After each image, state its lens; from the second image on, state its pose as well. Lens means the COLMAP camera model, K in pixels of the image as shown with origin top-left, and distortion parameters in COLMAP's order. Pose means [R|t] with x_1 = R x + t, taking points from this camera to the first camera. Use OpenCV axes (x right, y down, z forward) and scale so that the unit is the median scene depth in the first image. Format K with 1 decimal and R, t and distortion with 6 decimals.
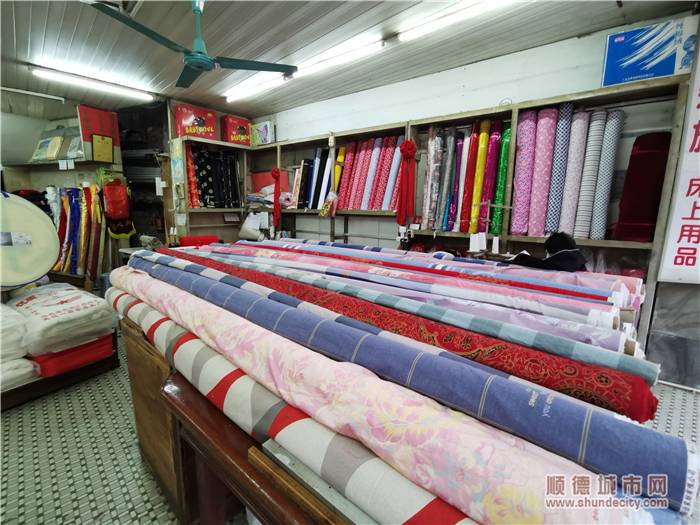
lens RADIAL K [[340.3, 0, 350.0], [0, 340.3, 262.5], [0, 0, 1]] dist [-0.001396, 0.000248]
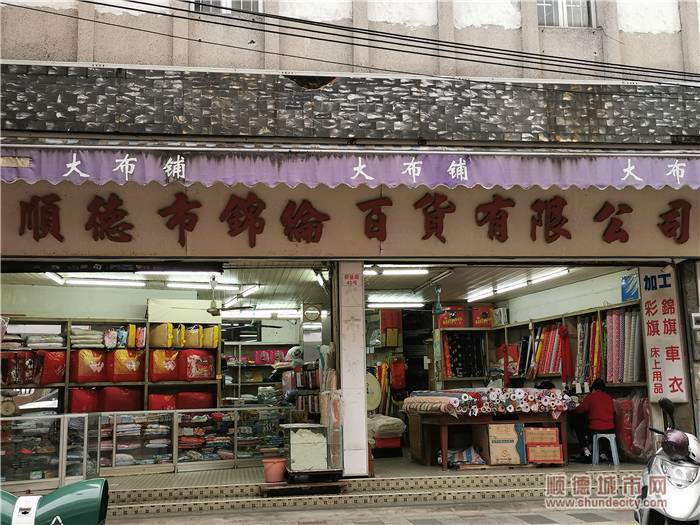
lens RADIAL K [[826.6, 0, 350.0], [0, 826.6, 262.5], [0, 0, 1]] dist [0.011986, -0.003886]
pose [[0.811812, -0.118814, -0.571704, 1.149078], [-0.065946, 0.954161, -0.291939, 0.385603], [0.580184, 0.274701, 0.766763, -1.852238]]
